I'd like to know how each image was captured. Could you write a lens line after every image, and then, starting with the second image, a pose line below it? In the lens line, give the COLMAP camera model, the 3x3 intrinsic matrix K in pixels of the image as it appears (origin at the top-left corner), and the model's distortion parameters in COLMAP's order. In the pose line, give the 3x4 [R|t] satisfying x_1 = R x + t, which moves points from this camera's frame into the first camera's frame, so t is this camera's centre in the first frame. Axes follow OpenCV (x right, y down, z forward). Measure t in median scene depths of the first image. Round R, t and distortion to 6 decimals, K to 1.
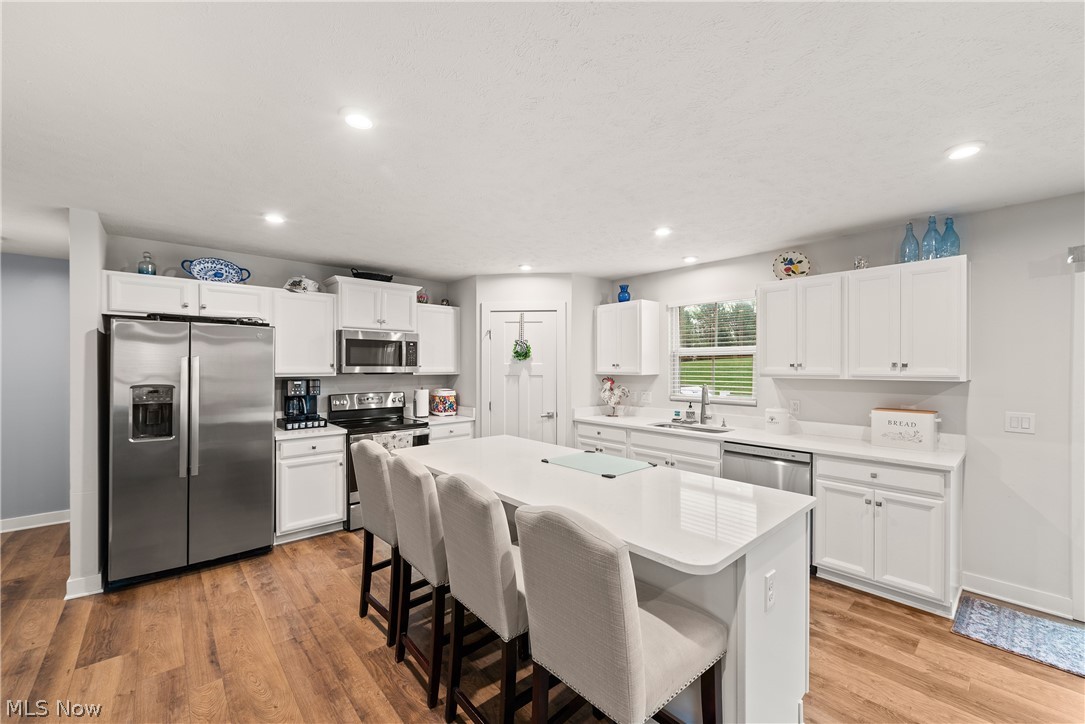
lens RADIAL K [[432.0, 0, 541.0], [0, 432.0, 366.0], [0, 0, 1]] dist [0.008656, -0.005136]
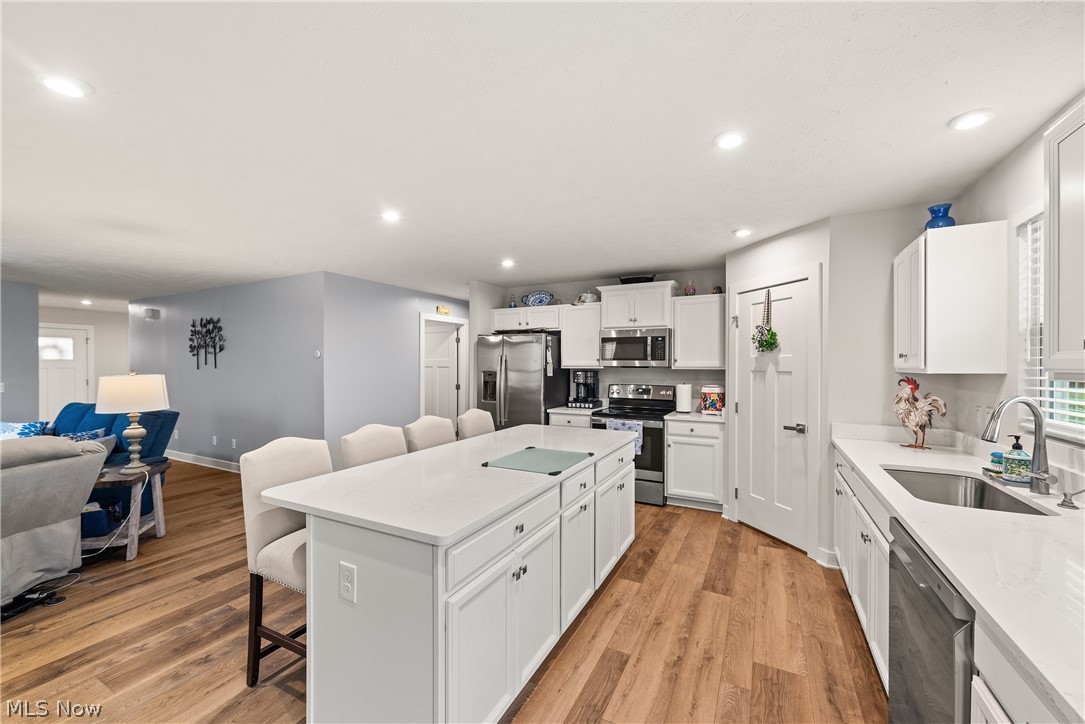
lens RADIAL K [[432.0, 0, 537.7], [0, 432.0, 366.7], [0, 0, 1]] dist [0.008656, -0.005136]
pose [[0.351130, 0.005912, -0.936308, 0.625473], [-0.002844, 0.999982, 0.005247, 0.012459], [0.936323, 0.000821, 0.351140, 0.414911]]
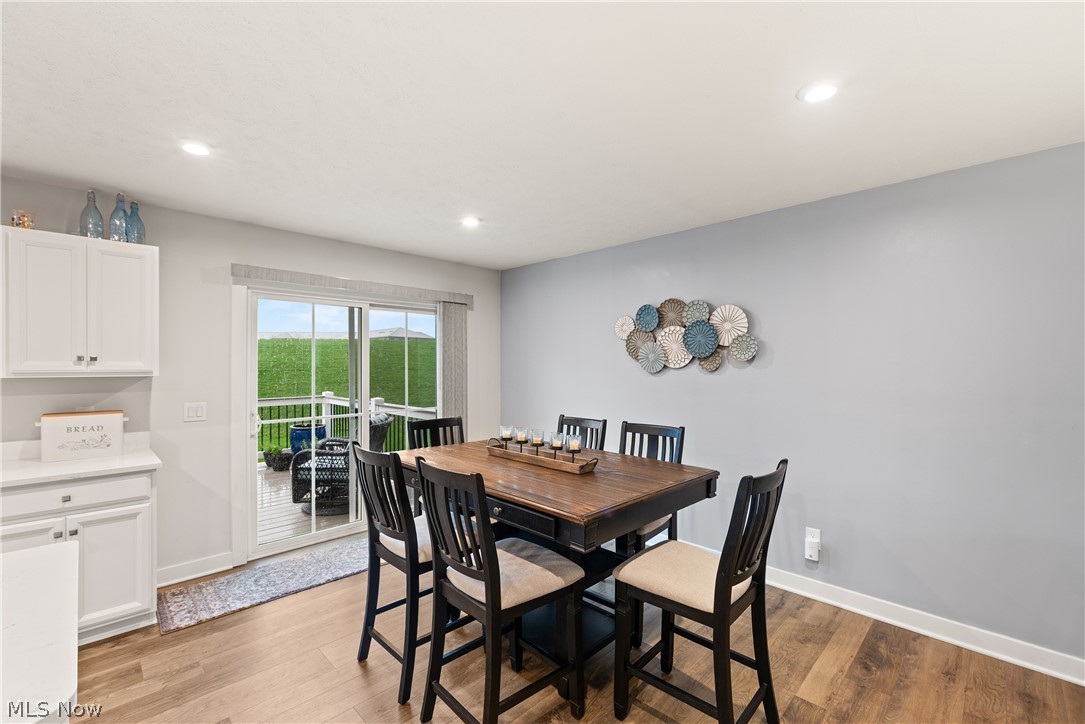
lens RADIAL K [[451.1, 0, 540.7], [0, 451.1, 368.8], [0, 0, 1]] dist [0.004146, -0.003555]
pose [[-0.059135, -0.009521, 0.998205, -0.063845], [0.000780, 0.999954, 0.009584, 0.006929], [-0.998250, 0.001346, -0.059125, 0.130554]]
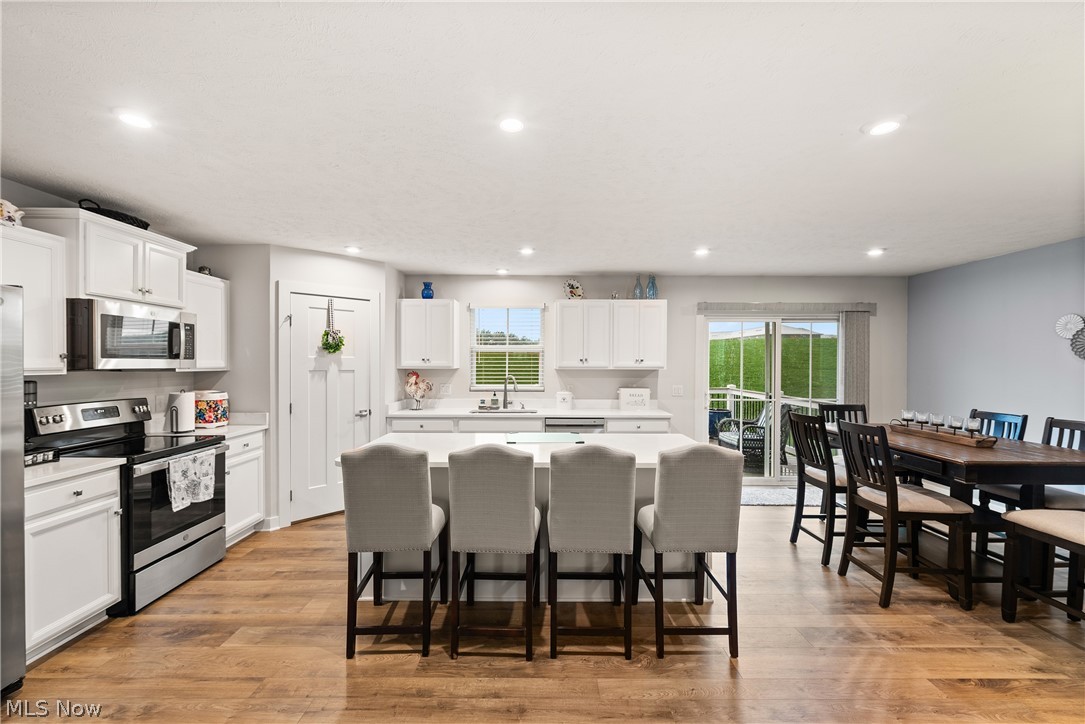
lens RADIAL K [[451.1, 0, 539.9], [0, 451.1, 364.5], [0, 0, 1]] dist [0.004146, -0.003555]
pose [[0.662304, -0.002640, 0.749230, -0.528142], [-0.001565, 0.999987, 0.004907, 0.004668], [-0.749233, -0.004423, 0.662291, 0.097035]]
